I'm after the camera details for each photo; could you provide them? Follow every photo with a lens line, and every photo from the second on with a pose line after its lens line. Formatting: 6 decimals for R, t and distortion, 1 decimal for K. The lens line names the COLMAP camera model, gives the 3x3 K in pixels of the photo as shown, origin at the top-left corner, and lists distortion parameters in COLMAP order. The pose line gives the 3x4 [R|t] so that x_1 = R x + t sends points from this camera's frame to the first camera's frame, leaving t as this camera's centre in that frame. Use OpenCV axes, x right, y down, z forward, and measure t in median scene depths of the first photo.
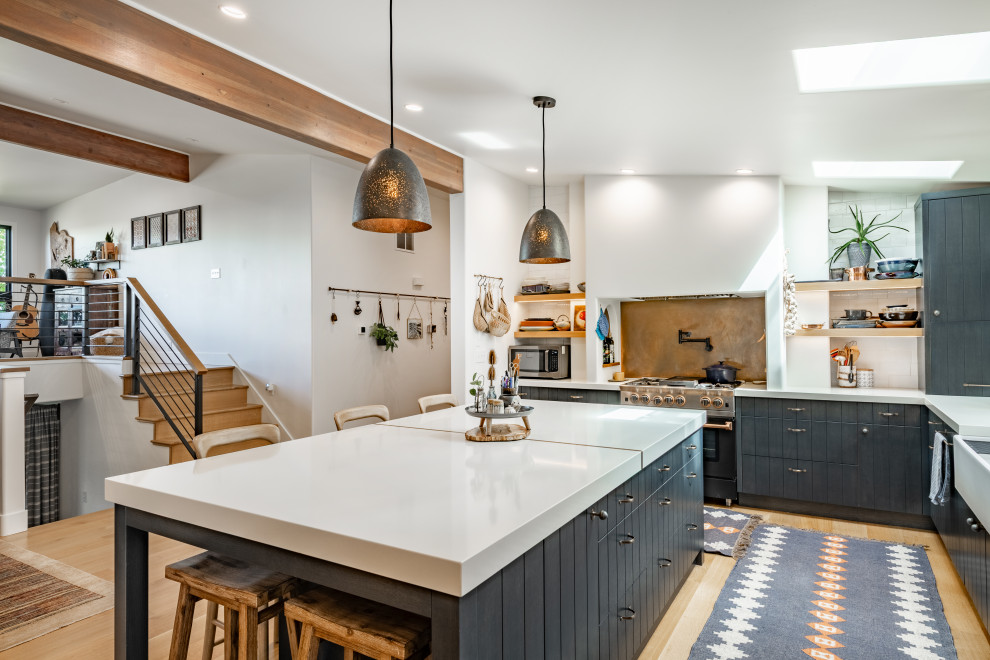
lens RADIAL K [[567.2, 0, 496.9], [0, 567.2, 329.9], [0, 0, 1]] dist [0.021959, -0.000928]
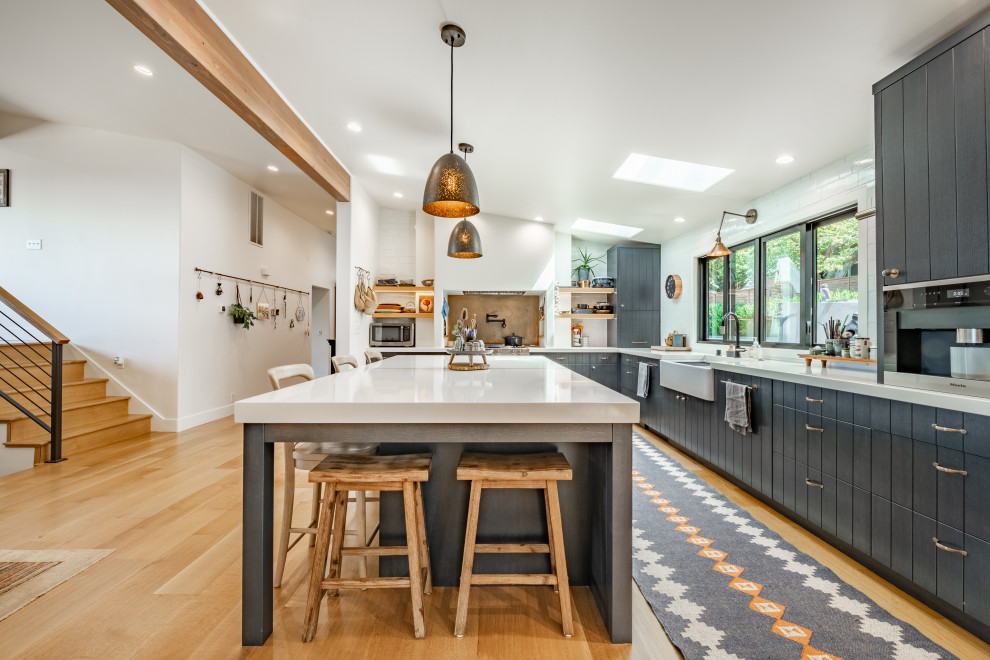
lens RADIAL K [[400.7, 0, 493.5], [0, 400.7, 328.2], [0, 0, 1]] dist [0.001494, -0.000934]
pose [[0.854432, 0.013074, 0.519399, -0.242971], [-0.012802, 0.999910, -0.004110, 0.044405], [-0.519406, -0.003137, 0.854522, 0.044846]]
